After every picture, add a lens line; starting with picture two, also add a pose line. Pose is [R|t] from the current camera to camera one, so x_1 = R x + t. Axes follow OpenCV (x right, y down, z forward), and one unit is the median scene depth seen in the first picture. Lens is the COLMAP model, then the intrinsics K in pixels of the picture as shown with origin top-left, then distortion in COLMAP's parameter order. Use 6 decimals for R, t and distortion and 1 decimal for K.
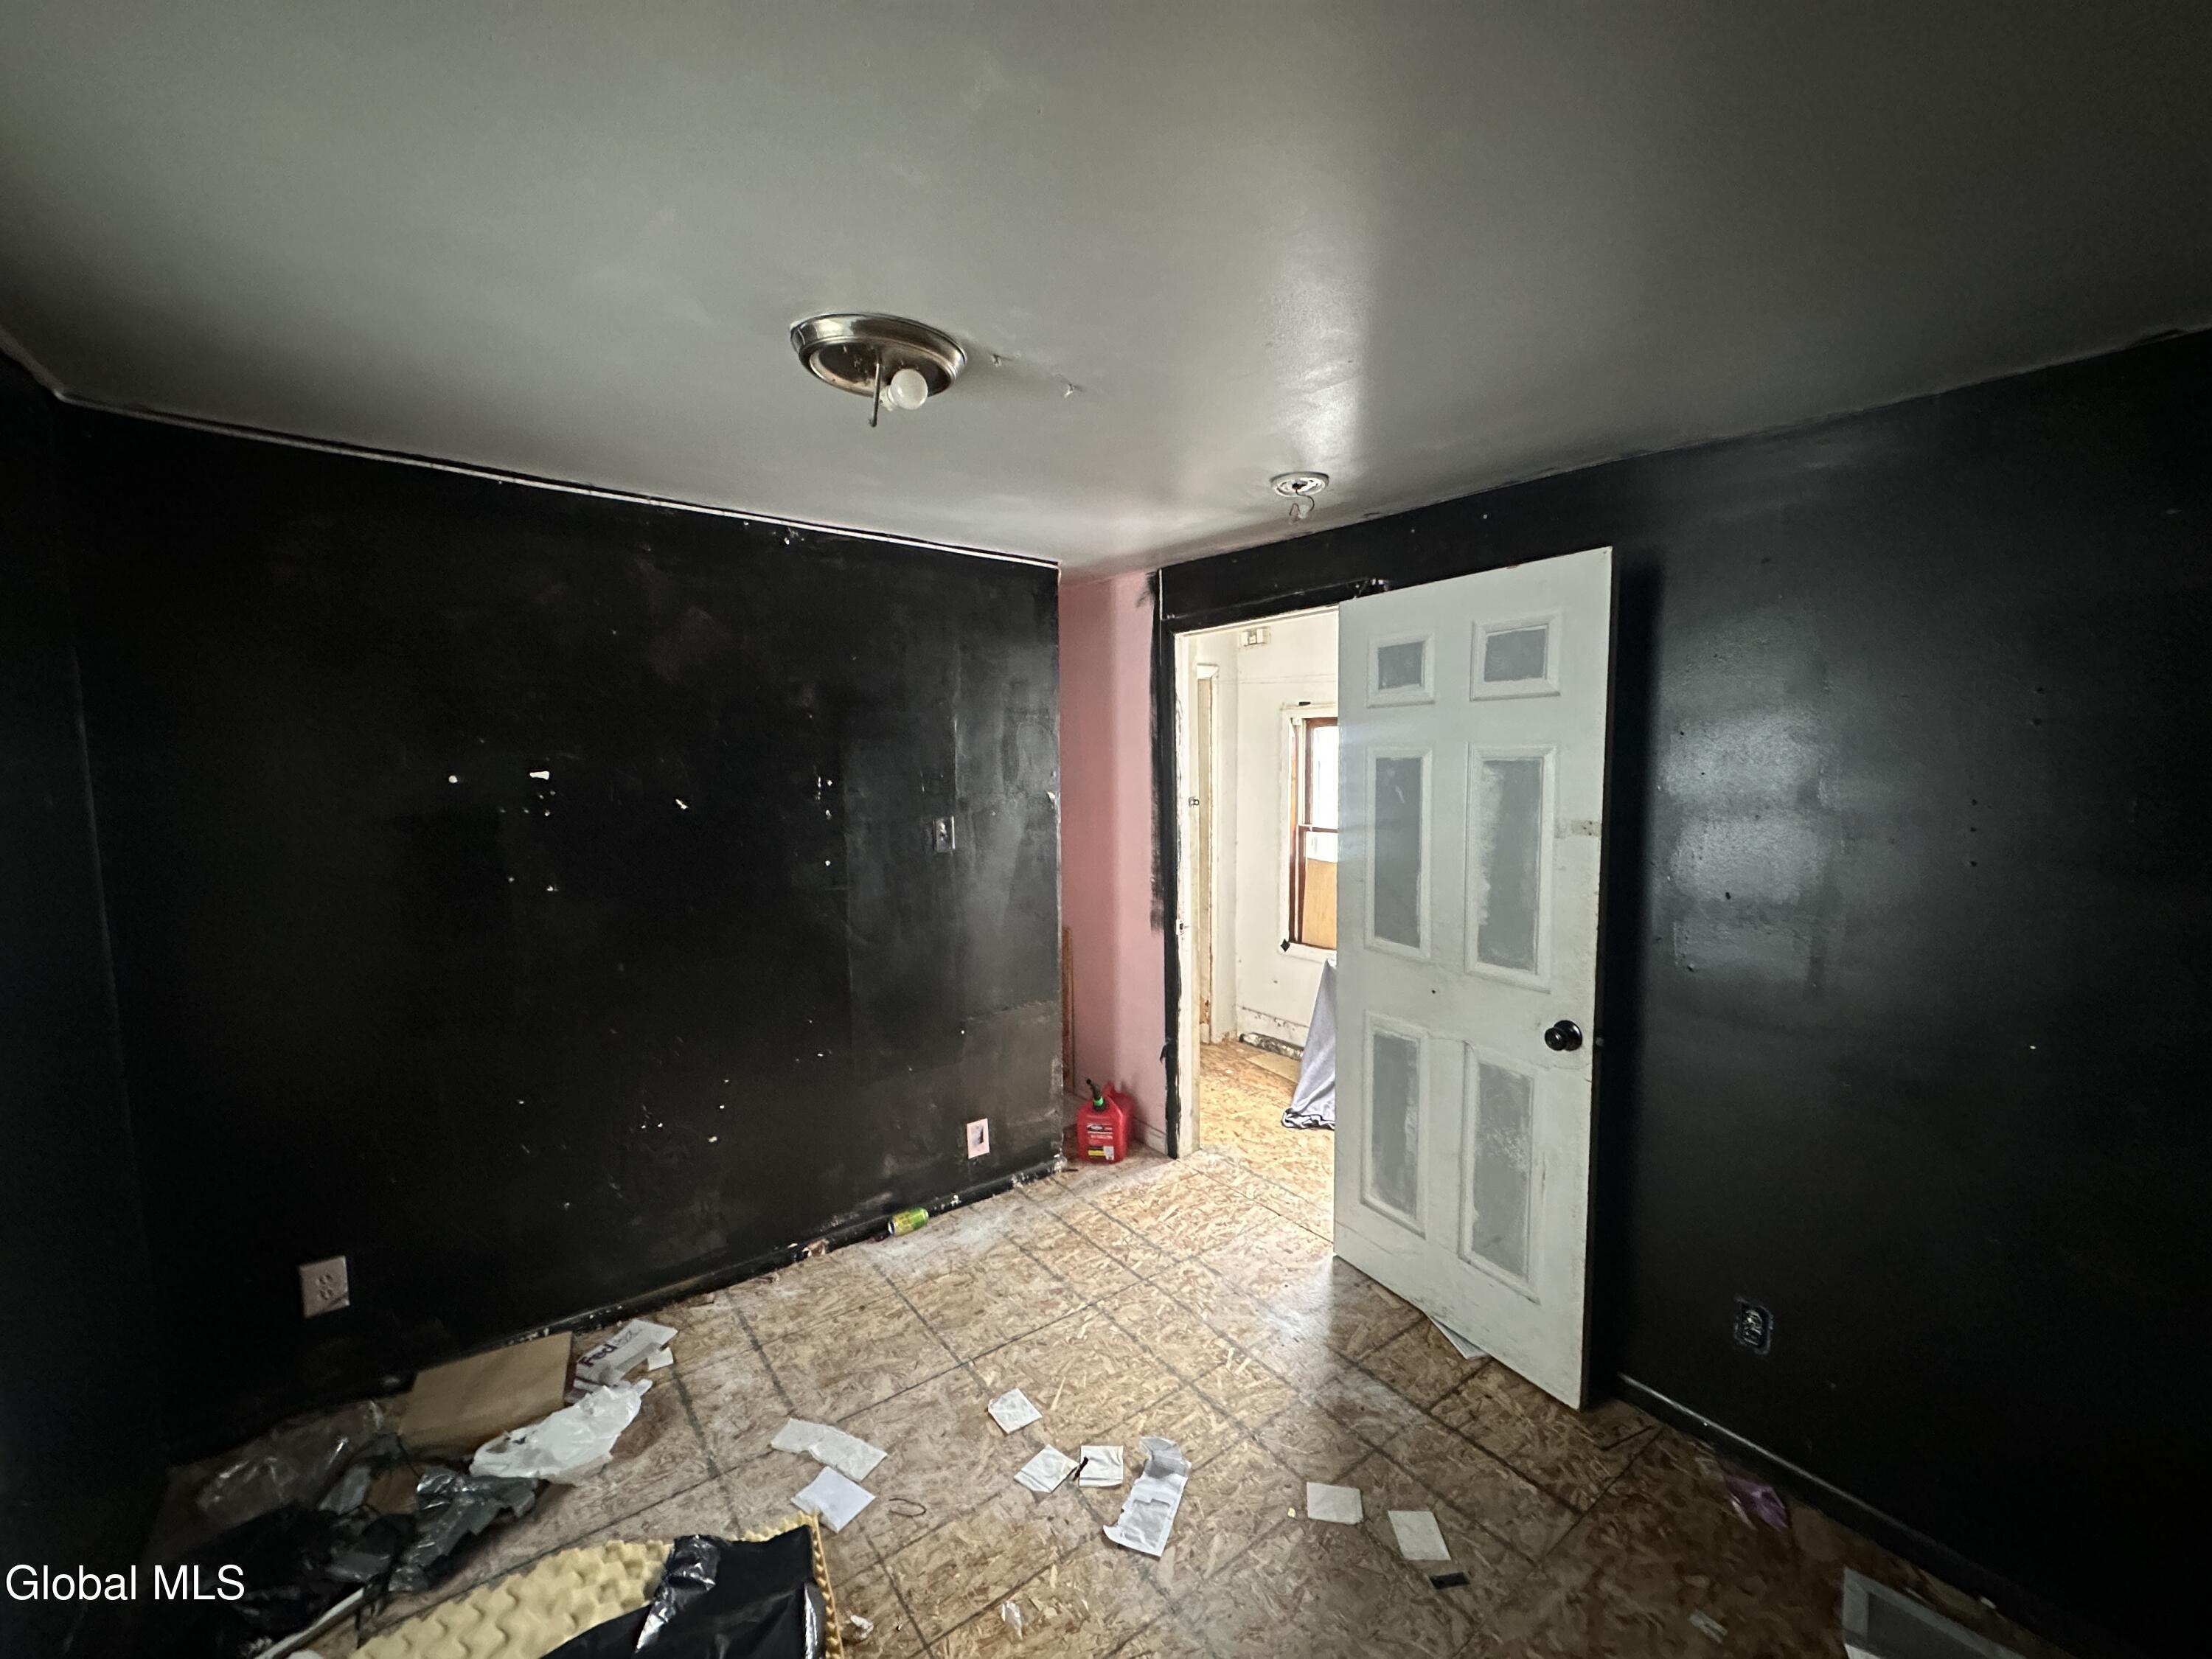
lens RADIAL K [[883.9, 0, 1112.0], [0, 883.9, 834.3], [0, 0, 1]] dist [-0.001446, -0.000121]
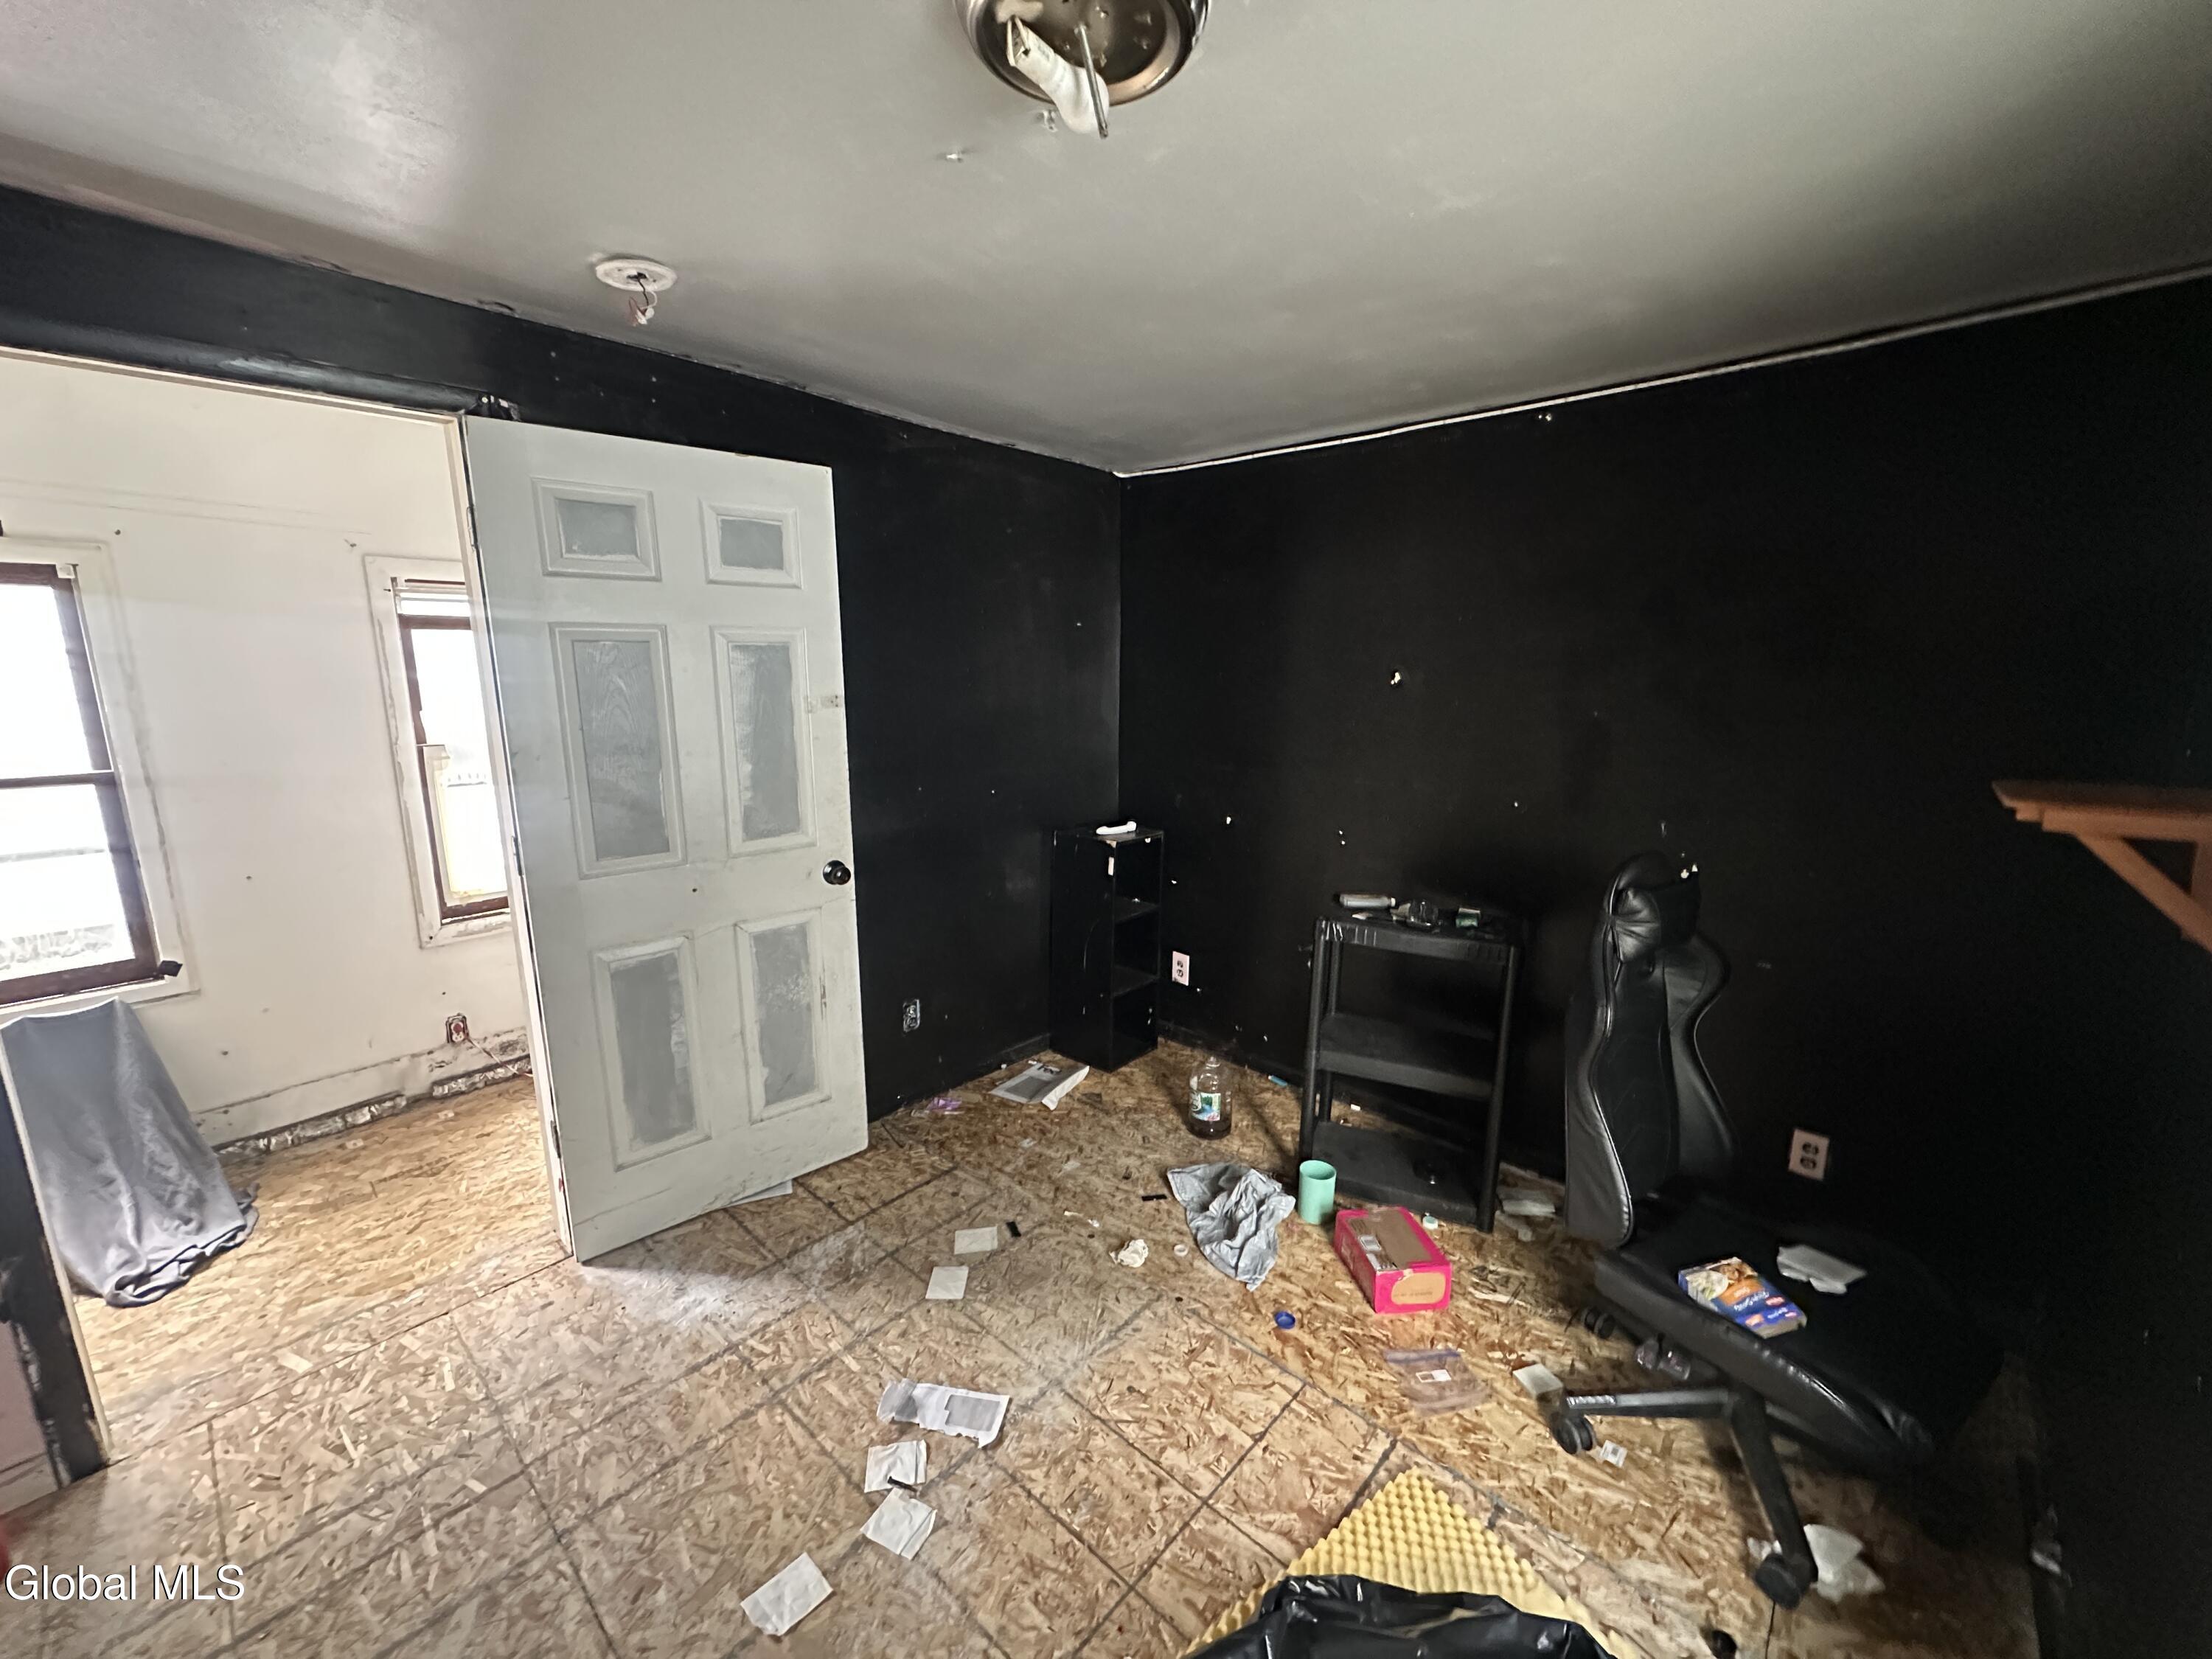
lens RADIAL K [[883.9, 0, 1110.9], [0, 883.9, 828.5], [0, 0, 1]] dist [-0.001446, -0.000121]
pose [[-0.189974, -0.191657, 0.962900, -0.704472], [0.083156, 0.974096, 0.210292, -0.056993], [-0.978261, 0.120021, -0.169116, 0.792164]]
